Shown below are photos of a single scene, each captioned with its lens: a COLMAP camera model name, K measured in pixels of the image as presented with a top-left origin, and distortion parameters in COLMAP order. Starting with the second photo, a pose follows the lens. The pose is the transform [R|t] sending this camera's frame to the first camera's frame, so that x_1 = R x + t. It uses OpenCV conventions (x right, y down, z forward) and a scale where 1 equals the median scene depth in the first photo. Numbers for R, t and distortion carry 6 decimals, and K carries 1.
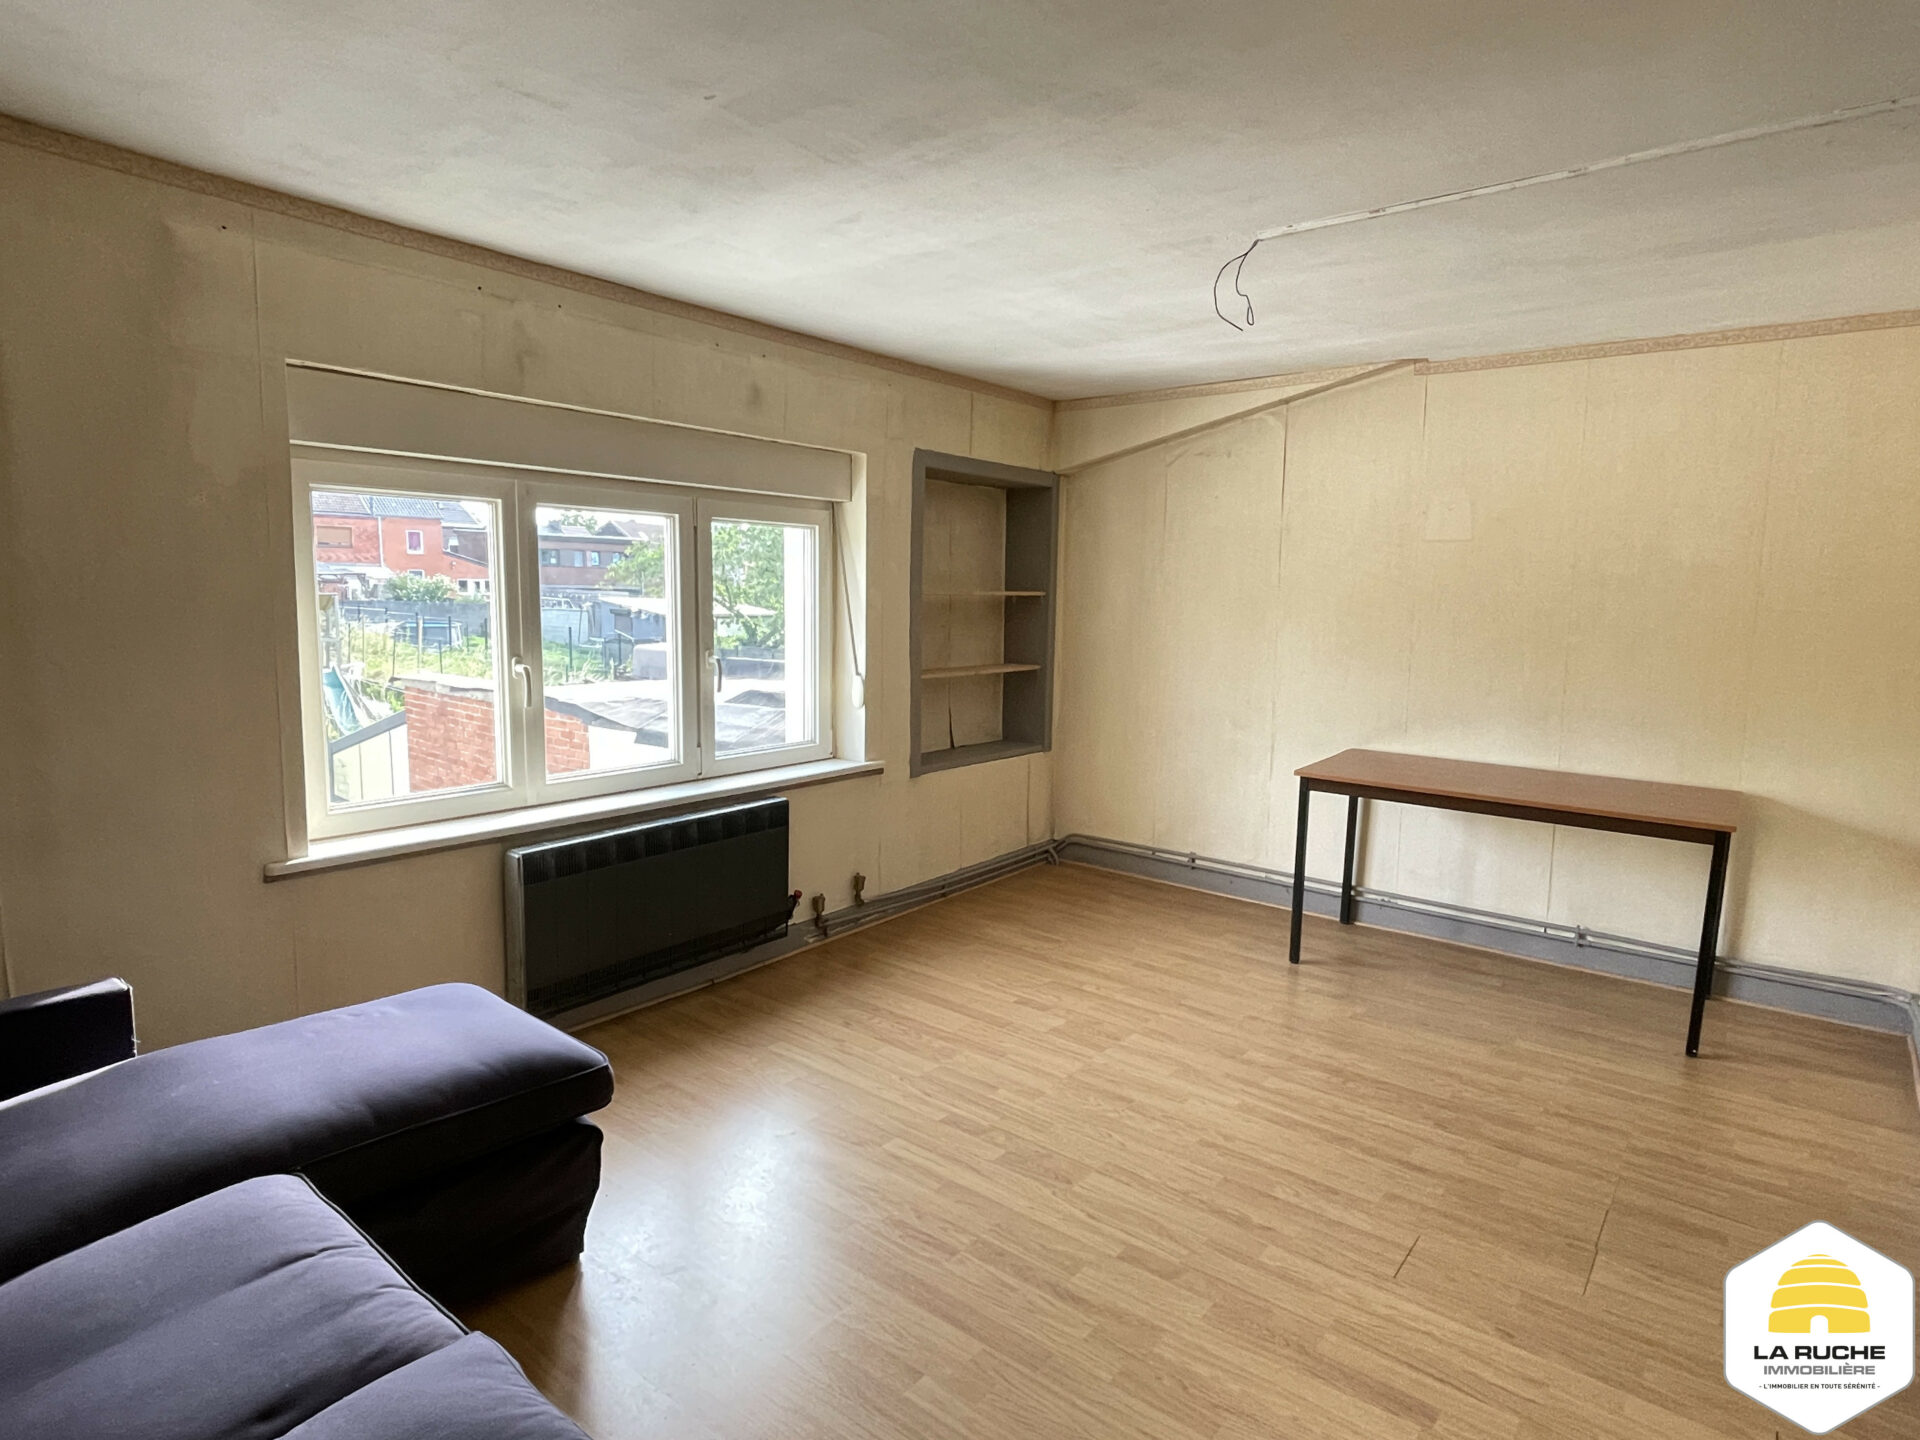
lens RADIAL K [[1044.2, 0, 960.3], [0, 1044.2, 717.8], [0, 0, 1]] dist [-0.000288, -0.000194]
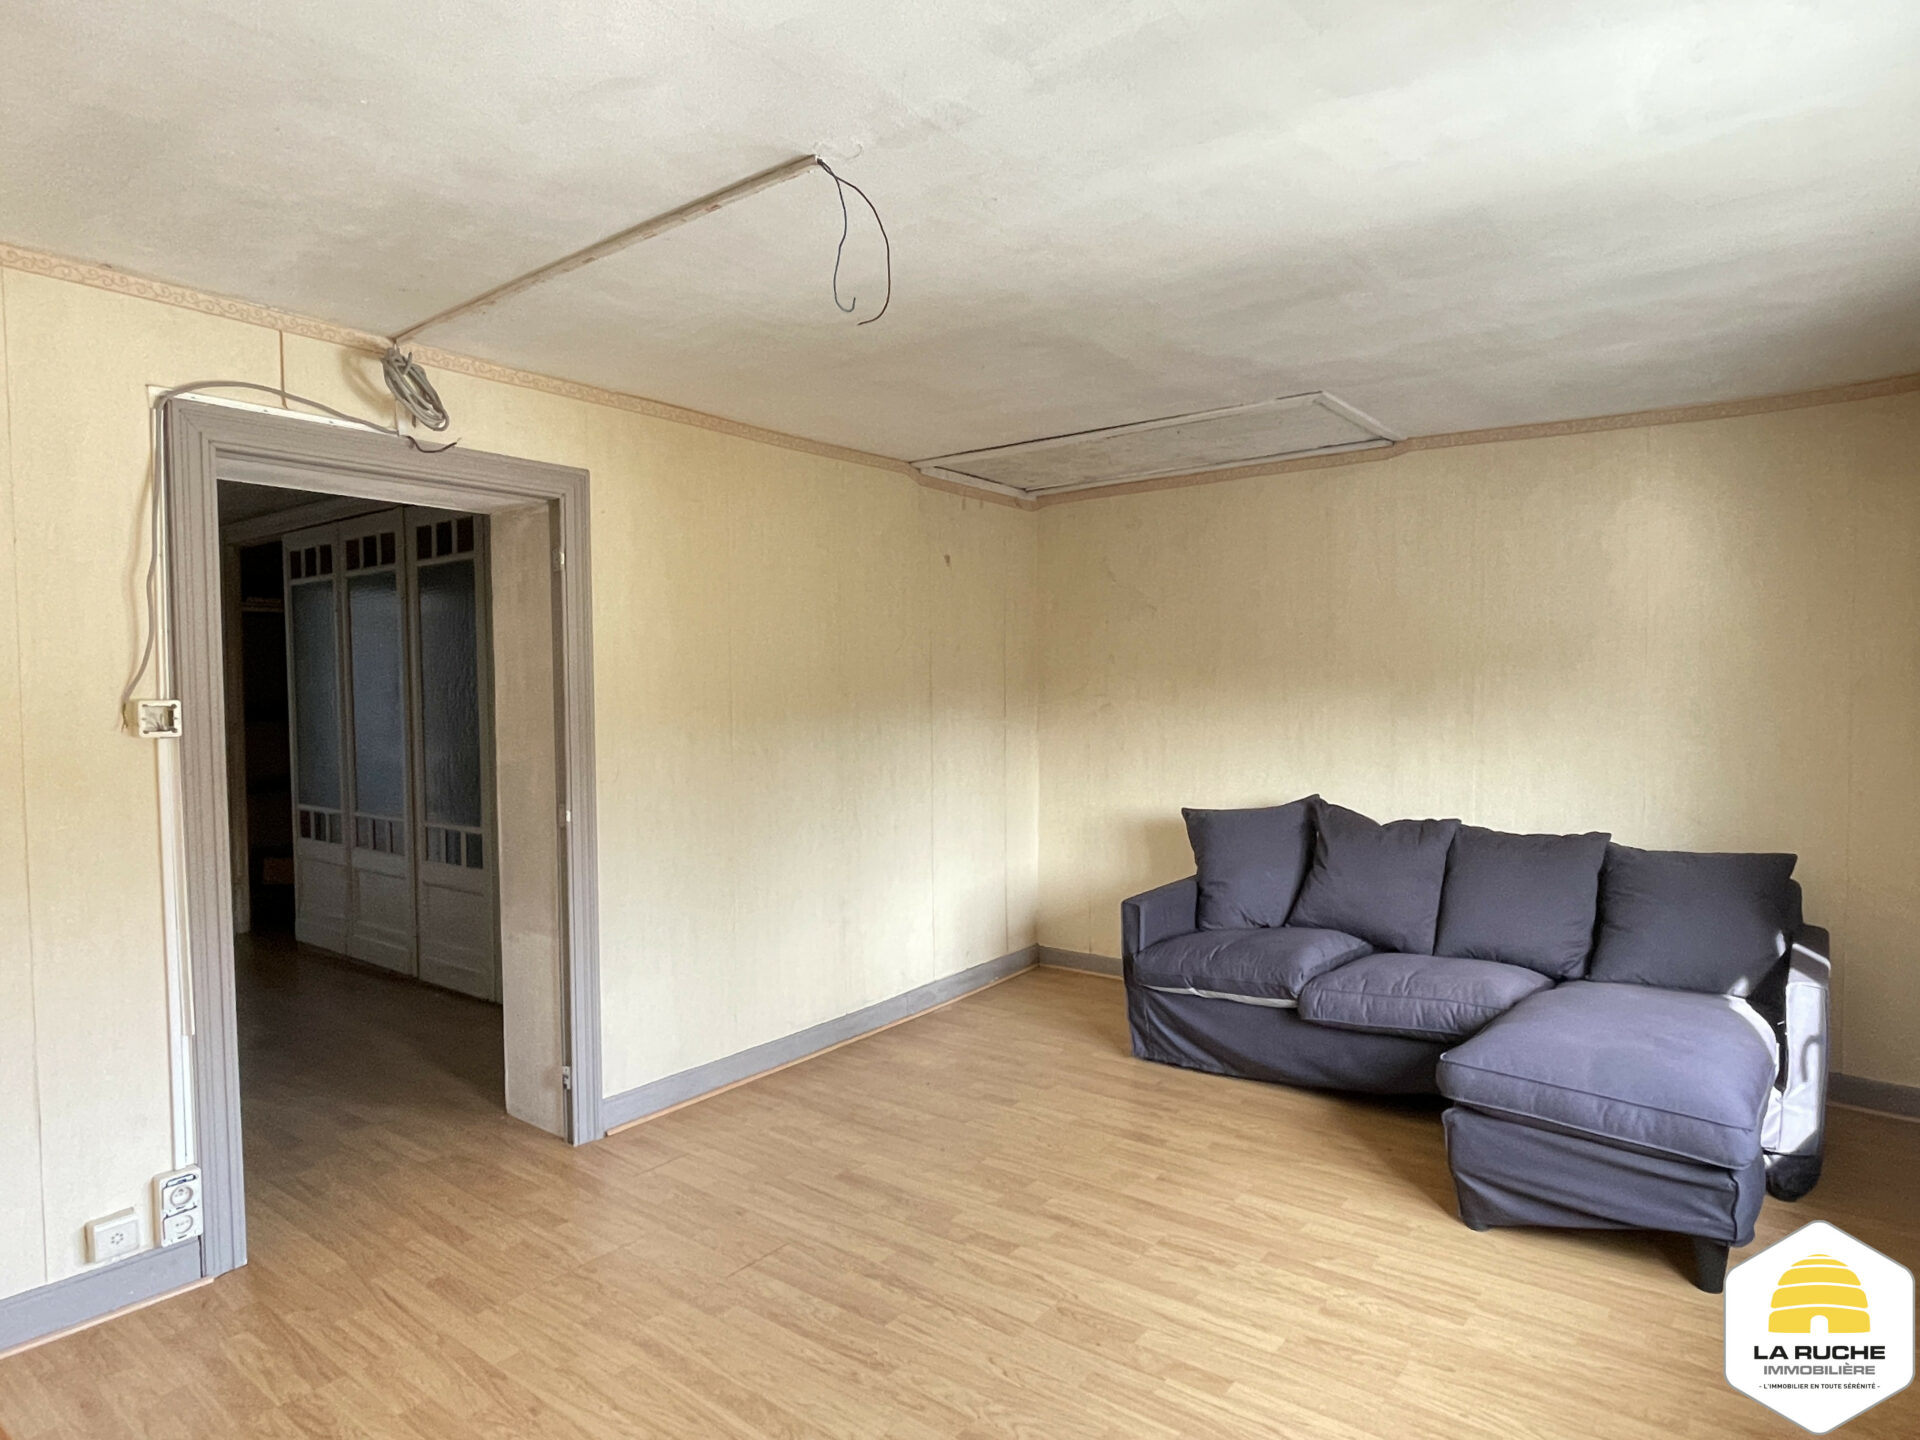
lens RADIAL K [[1044.2, 0, 960.3], [0, 1044.2, 717.8], [0, 0, 1]] dist [-0.000288, -0.000194]
pose [[-0.999870, -0.015528, 0.004371, 0.206110], [-0.014470, 0.983089, 0.182558, -0.249157], [-0.007132, 0.182471, -0.983185, 1.901495]]
